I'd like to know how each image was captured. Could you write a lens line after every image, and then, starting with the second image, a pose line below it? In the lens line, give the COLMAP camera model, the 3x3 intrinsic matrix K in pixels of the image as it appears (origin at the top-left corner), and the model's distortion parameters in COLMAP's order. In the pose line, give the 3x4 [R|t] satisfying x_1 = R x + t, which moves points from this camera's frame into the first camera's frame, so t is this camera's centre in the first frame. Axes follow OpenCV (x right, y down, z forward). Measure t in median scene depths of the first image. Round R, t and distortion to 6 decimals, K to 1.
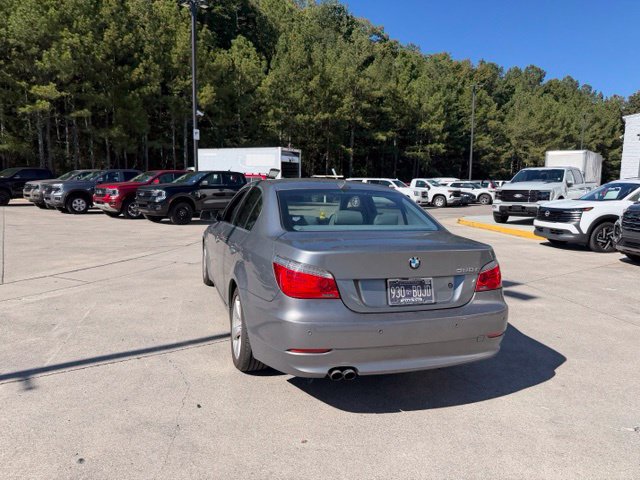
lens RADIAL K [[447.6, 0, 321.2], [0, 447.6, 245.4], [0, 0, 1]] dist [0.037303, -0.050629]
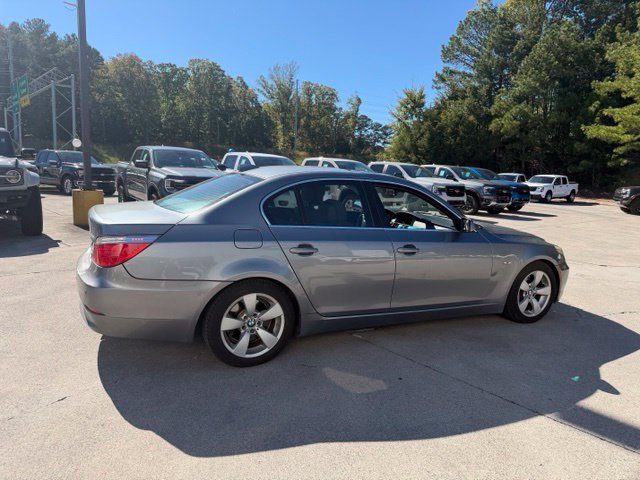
lens RADIAL K [[447.6, 0, 322.7], [0, 447.6, 240.8], [0, 0, 1]] dist [0.037303, -0.050629]
pose [[0.131263, 0.134549, -0.982174, 0.131952], [-0.174668, 0.978386, 0.110687, -0.014132], [0.975839, 0.157026, 0.151927, 0.122939]]
